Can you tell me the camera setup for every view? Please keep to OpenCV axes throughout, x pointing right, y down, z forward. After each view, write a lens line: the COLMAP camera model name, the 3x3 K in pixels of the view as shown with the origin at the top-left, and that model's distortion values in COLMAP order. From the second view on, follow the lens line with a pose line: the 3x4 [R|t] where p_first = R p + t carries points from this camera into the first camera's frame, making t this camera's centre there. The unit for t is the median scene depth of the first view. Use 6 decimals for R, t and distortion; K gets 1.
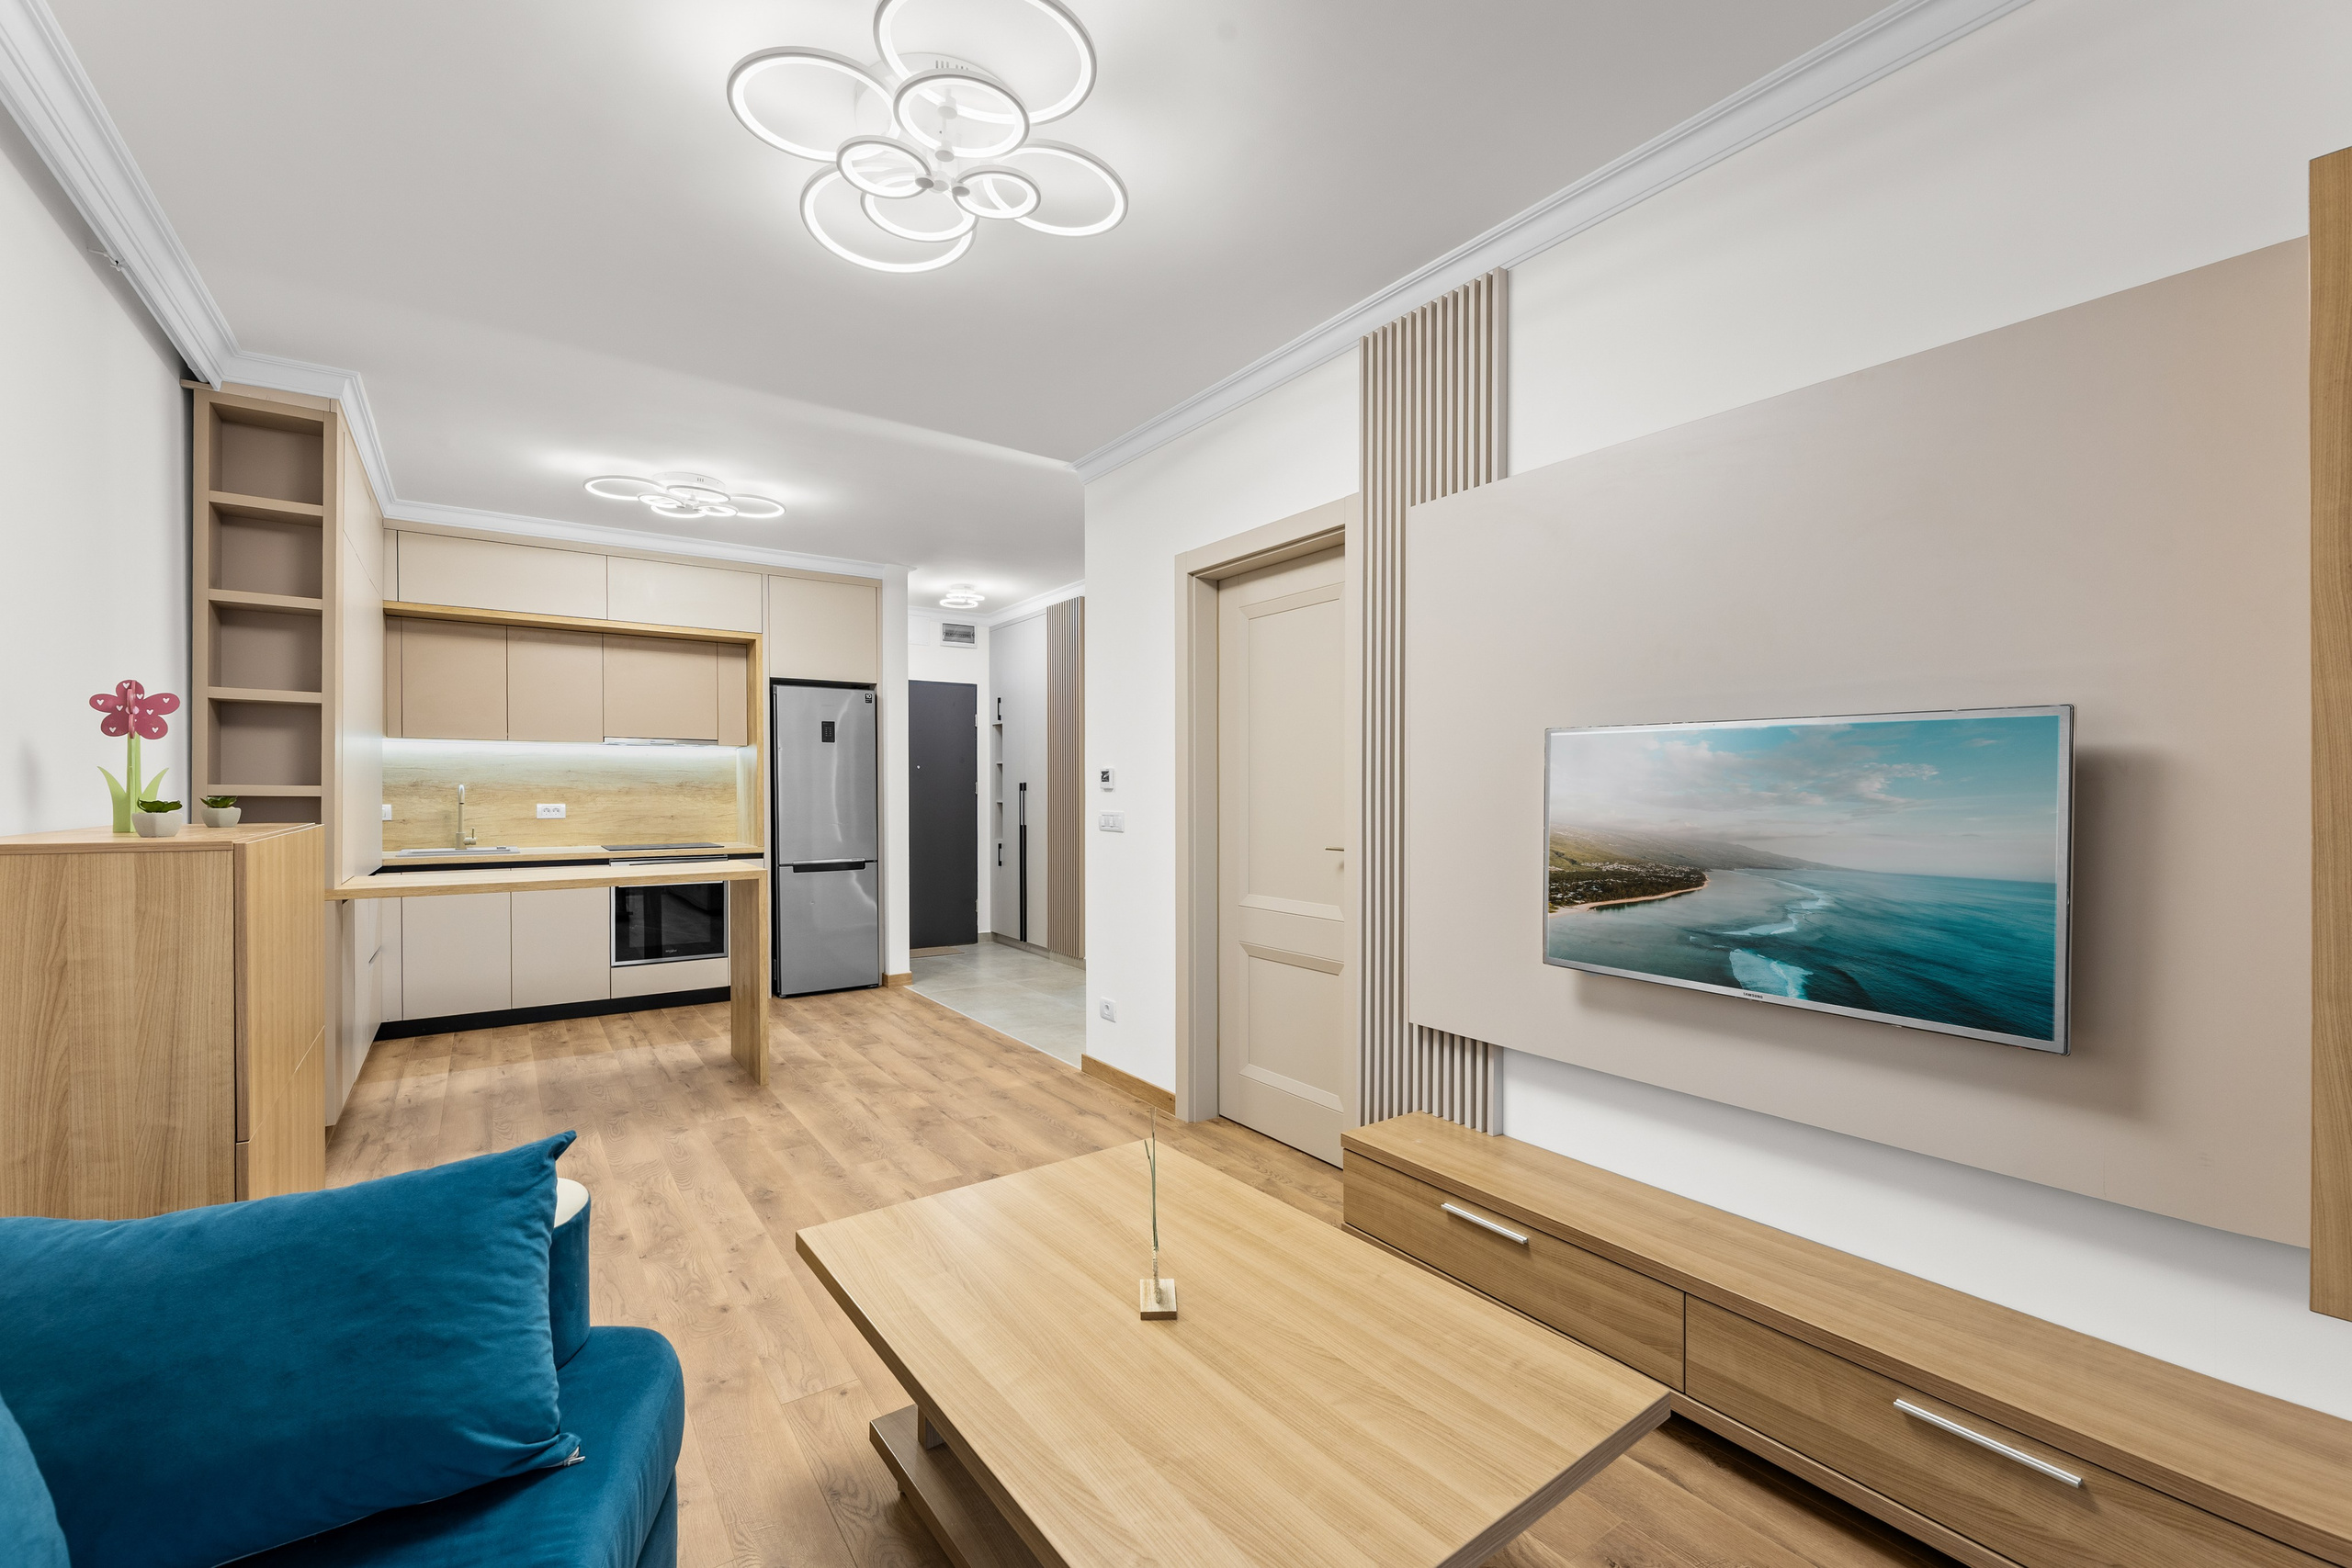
lens RADIAL K [[955.7, 0, 1142.9], [0, 955.7, 785.5], [0, 0, 1]] dist [-0.001256, -0.000044]
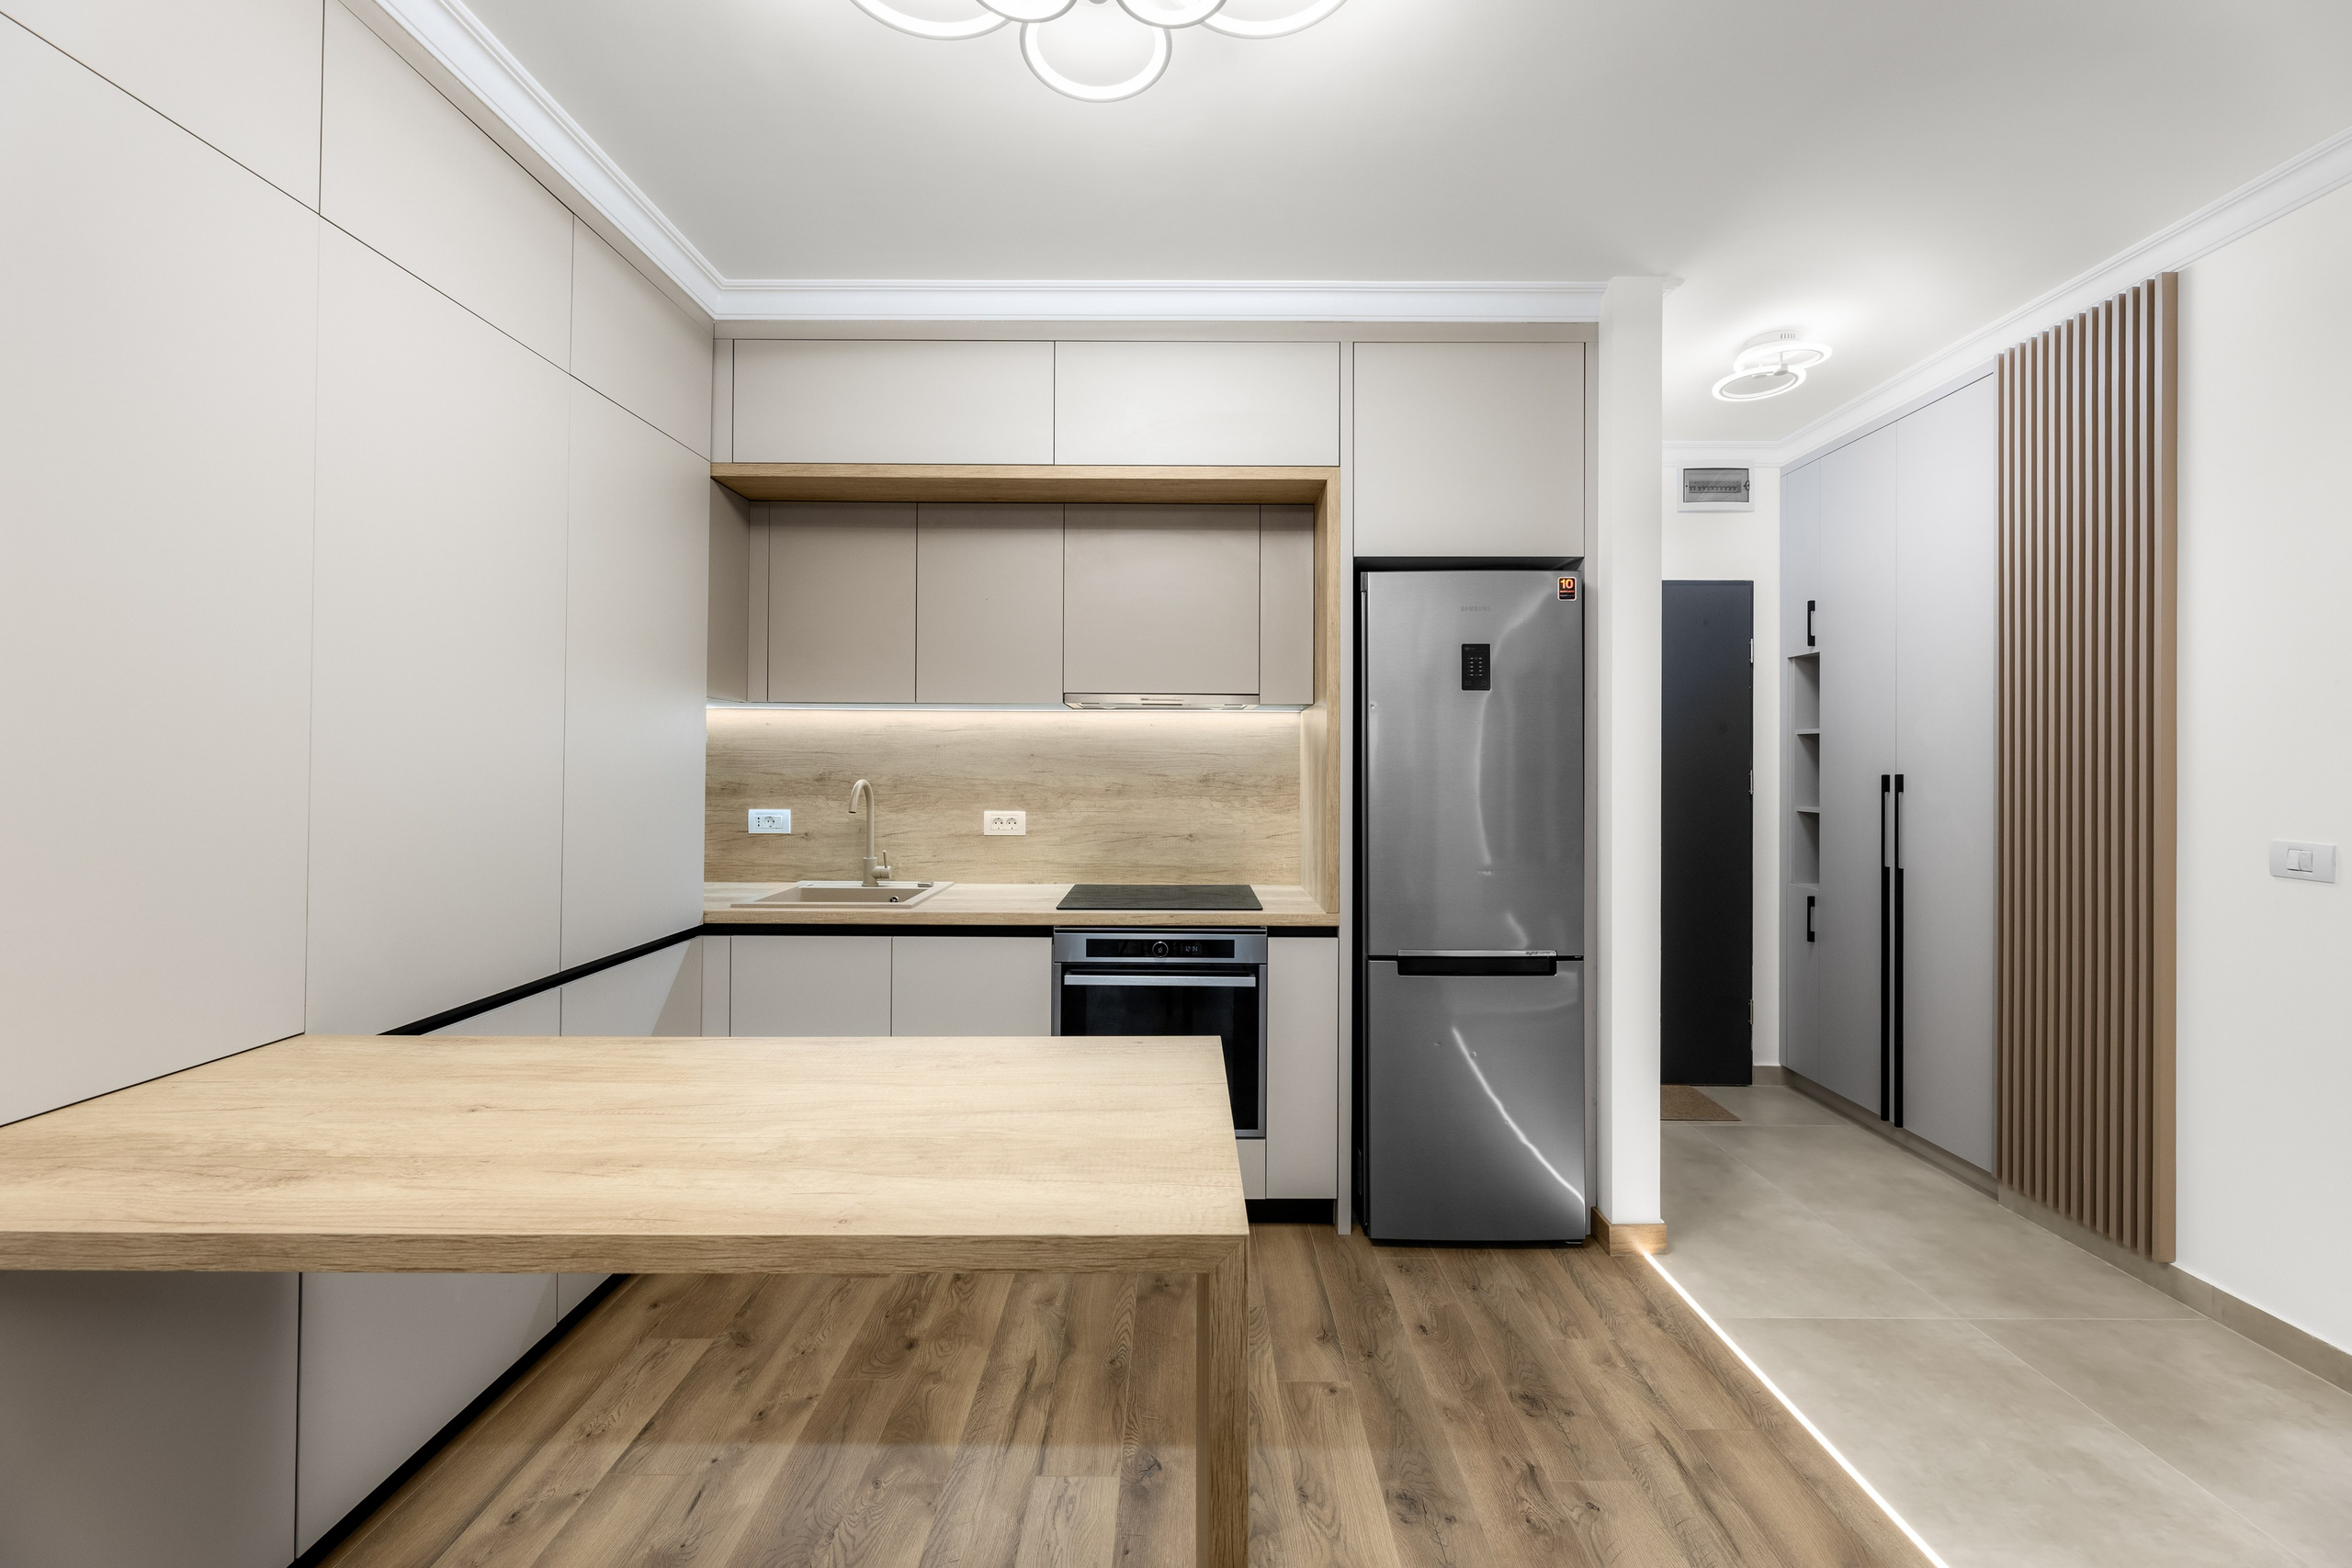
lens RADIAL K [[955.7, 0, 1142.9], [0, 955.7, 785.5], [0, 0, 1]] dist [-0.001256, -0.000044]
pose [[0.811625, 0.017381, -0.583920, -0.197315], [-0.001700, 0.999623, 0.027392, -0.012822], [0.584176, -0.021239, 0.811349, 0.554292]]
